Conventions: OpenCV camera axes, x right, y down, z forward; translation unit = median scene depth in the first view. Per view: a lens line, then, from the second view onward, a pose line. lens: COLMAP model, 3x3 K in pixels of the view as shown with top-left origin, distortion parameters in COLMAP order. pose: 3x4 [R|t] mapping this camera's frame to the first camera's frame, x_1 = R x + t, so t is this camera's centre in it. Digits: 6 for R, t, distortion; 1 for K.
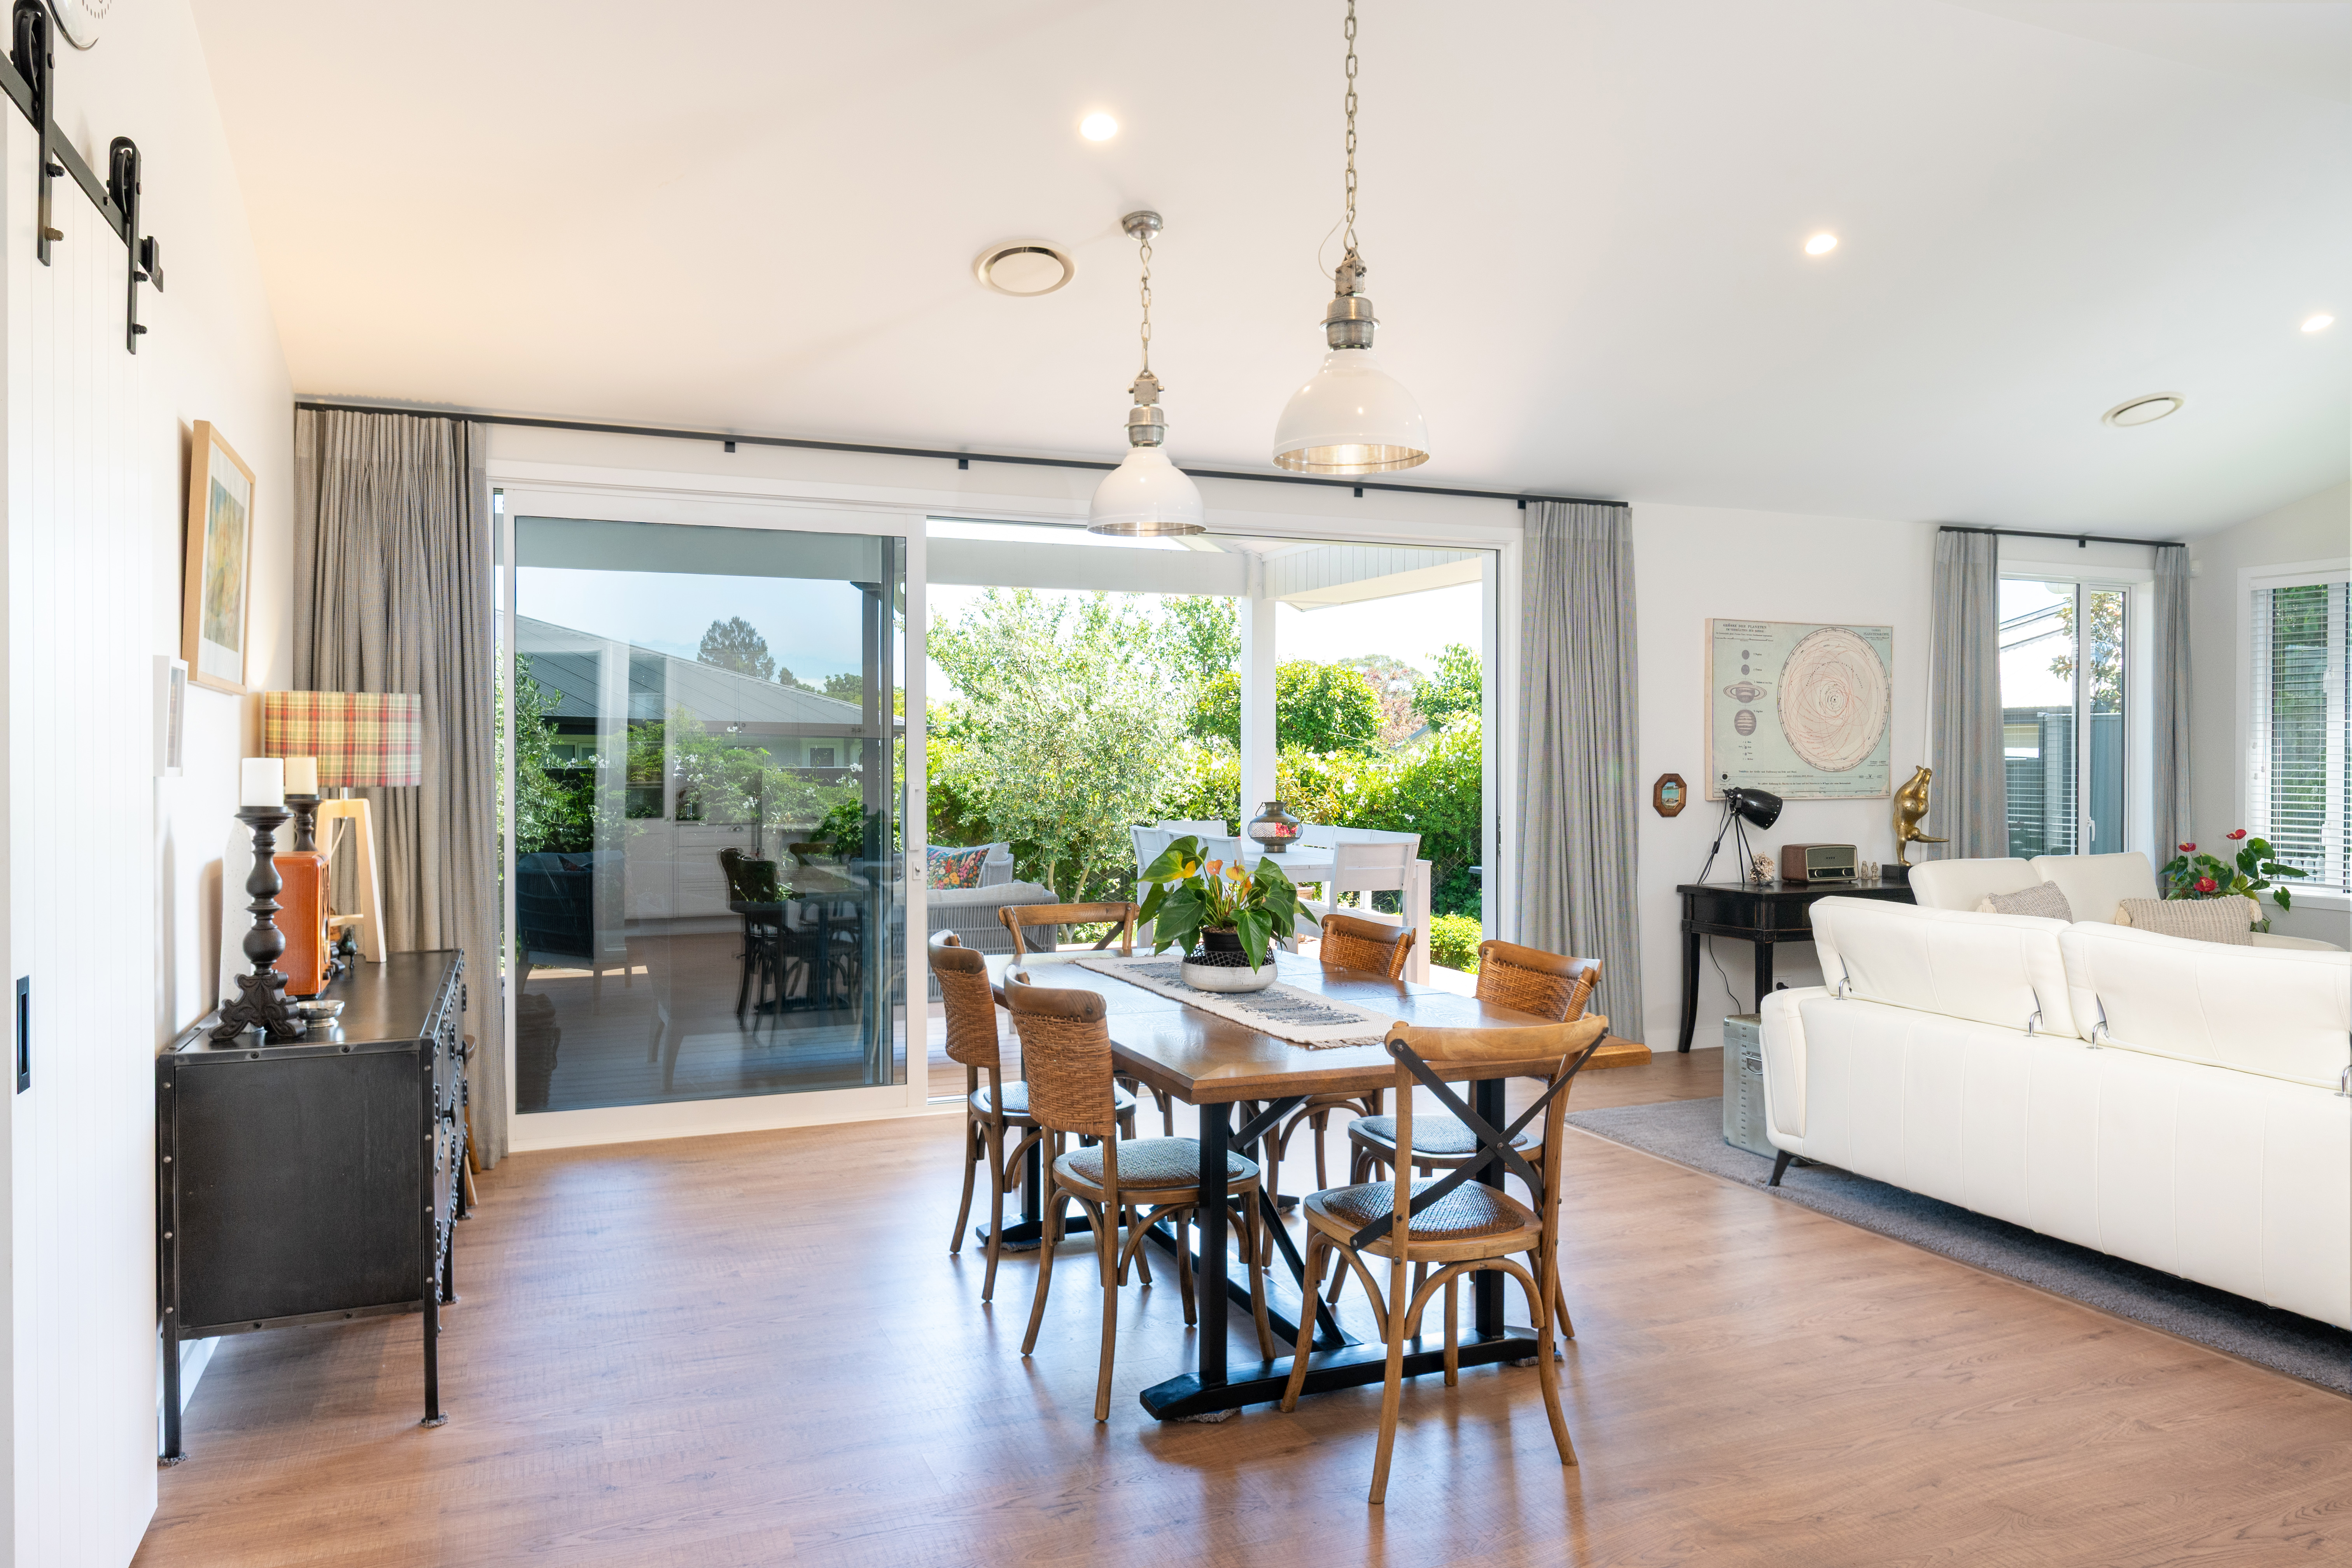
lens RADIAL K [[1543.9, 0, 1174.4], [0, 1543.9, 776.5], [0, 0, 1]] dist [0.011018, 0.004488]
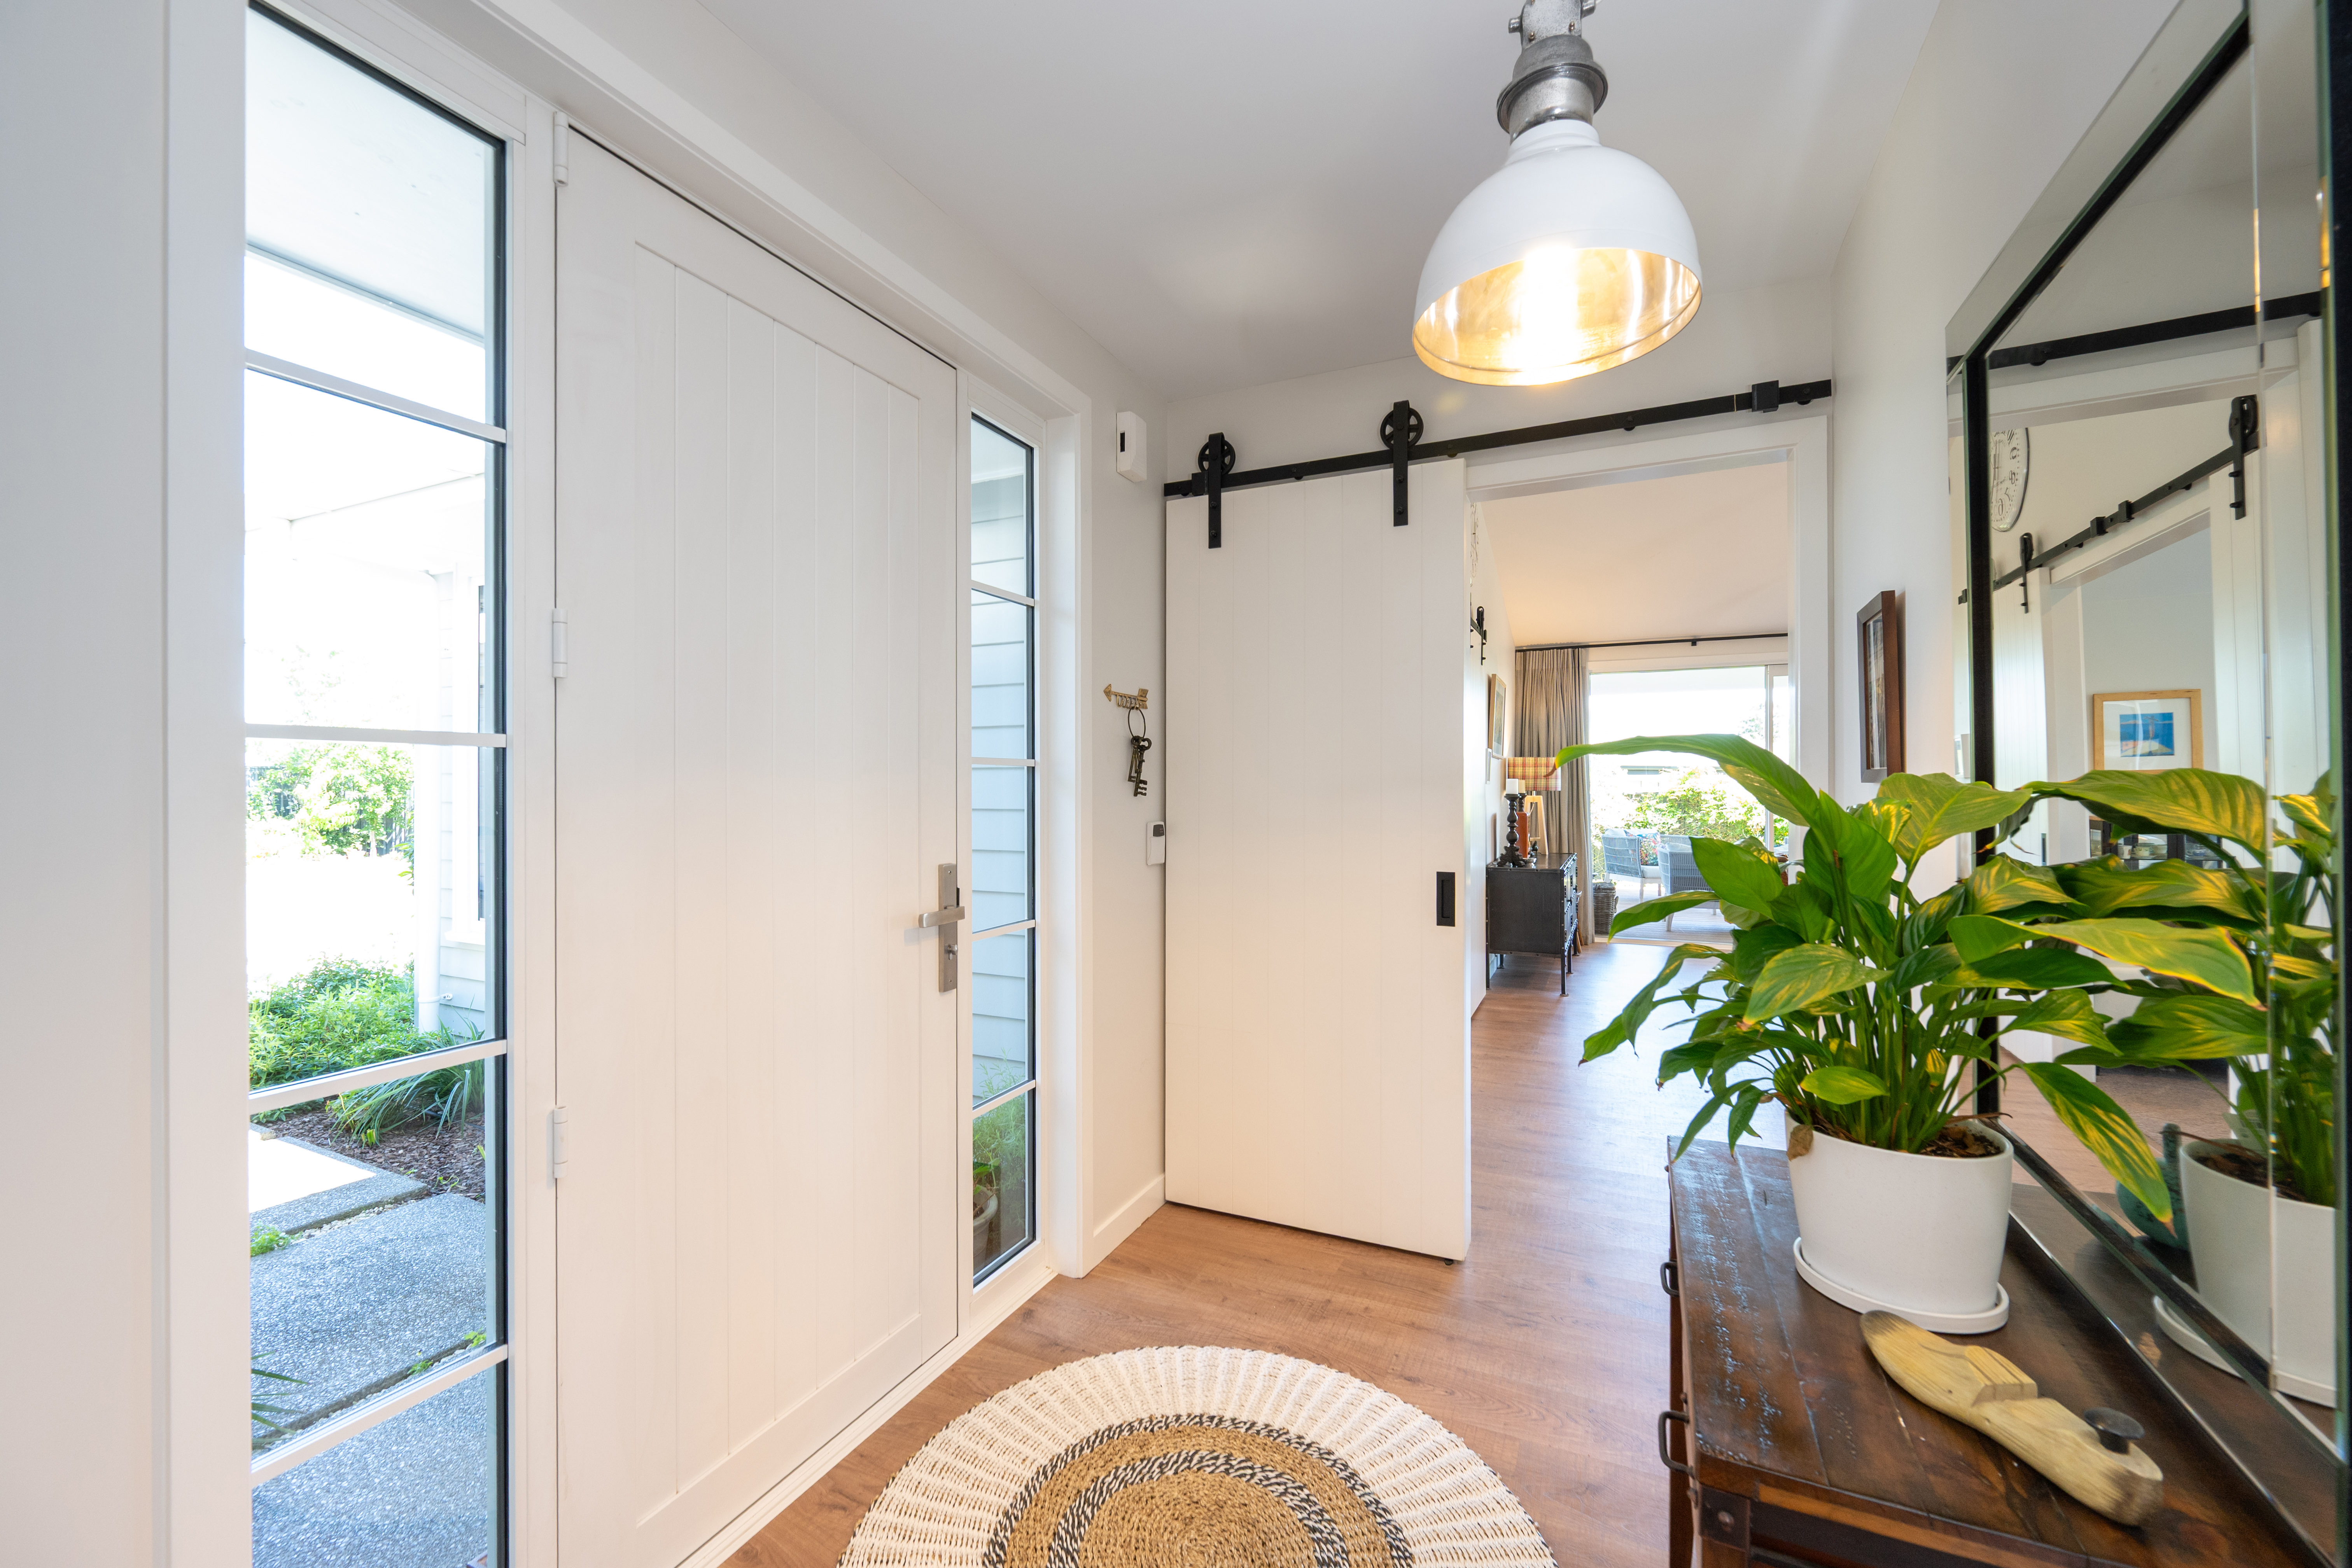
lens RADIAL K [[940.1, 0, 1172.3], [0, 940.1, 786.8], [0, 0, 1]] dist [-0.001520, -0.000211]
pose [[0.661936, -0.006656, -0.749531, 0.254379], [-0.007968, 0.999842, -0.015916, 0.025996], [0.749518, 0.016507, 0.661778, -0.511282]]
